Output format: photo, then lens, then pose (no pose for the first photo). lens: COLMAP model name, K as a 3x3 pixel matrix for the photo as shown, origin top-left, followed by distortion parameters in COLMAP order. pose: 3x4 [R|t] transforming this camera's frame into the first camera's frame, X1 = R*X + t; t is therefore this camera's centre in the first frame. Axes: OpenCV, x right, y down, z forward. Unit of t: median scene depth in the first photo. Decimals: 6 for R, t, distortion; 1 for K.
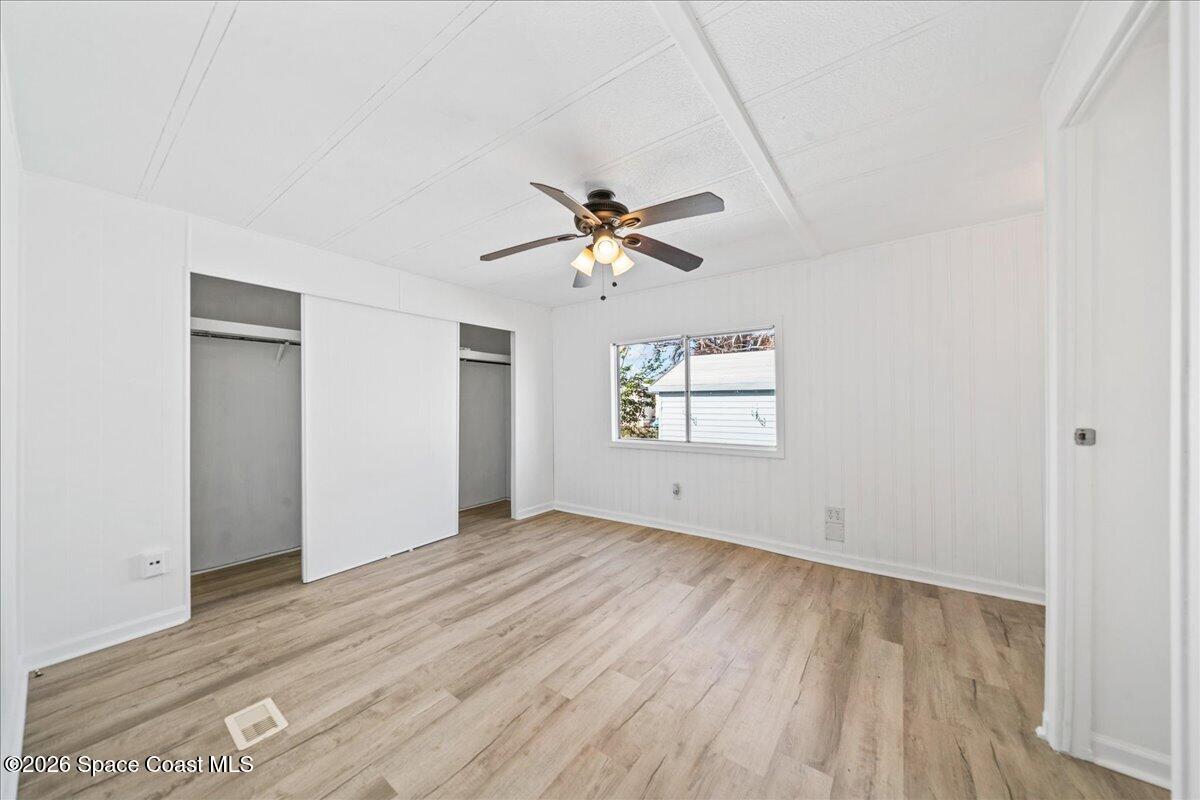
lens RADIAL K [[410.7, 0, 600.0], [0, 410.7, 400.0], [0, 0, 1]] dist [-0.003134, -0.000192]
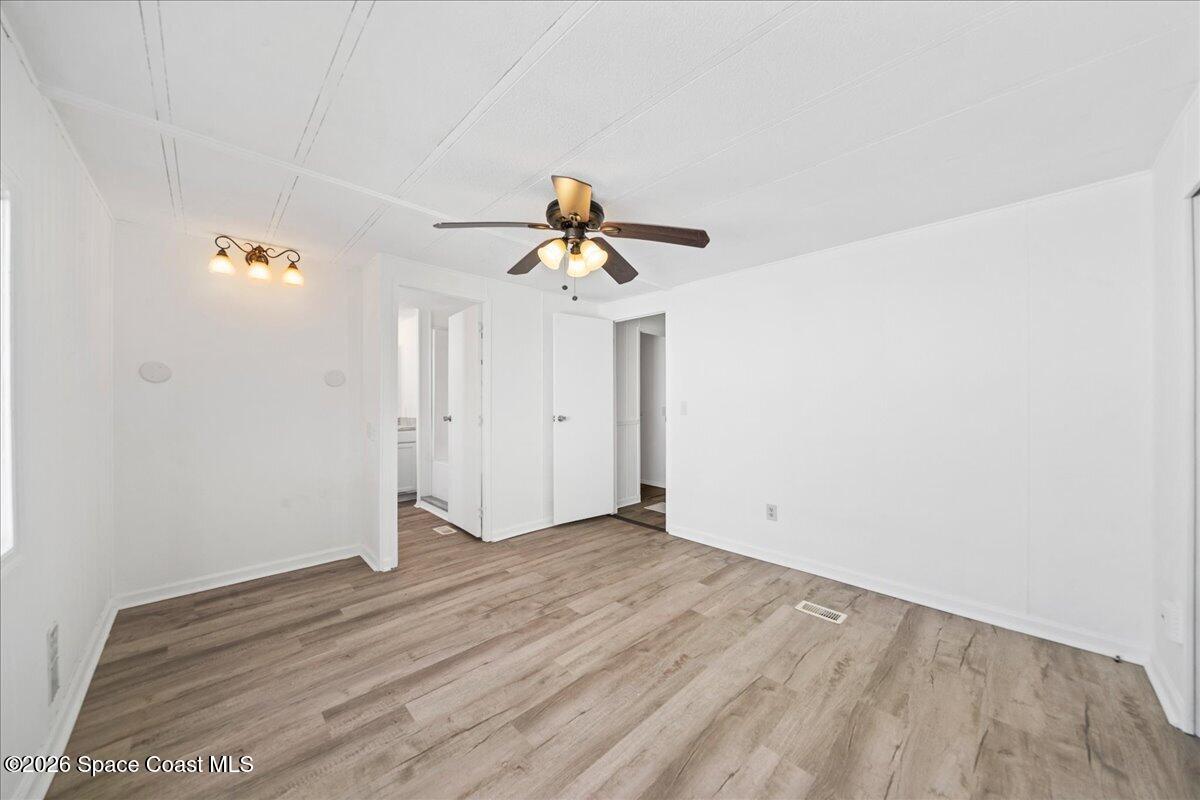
lens RADIAL K [[410.7, 0, 600.0], [0, 410.7, 400.0], [0, 0, 1]] dist [-0.003134, -0.000192]
pose [[-0.986851, 0.010428, 0.161297, -0.206411], [0.008496, 0.999884, -0.012660, 0.005160], [-0.161411, -0.011123, -0.986825, 1.955576]]
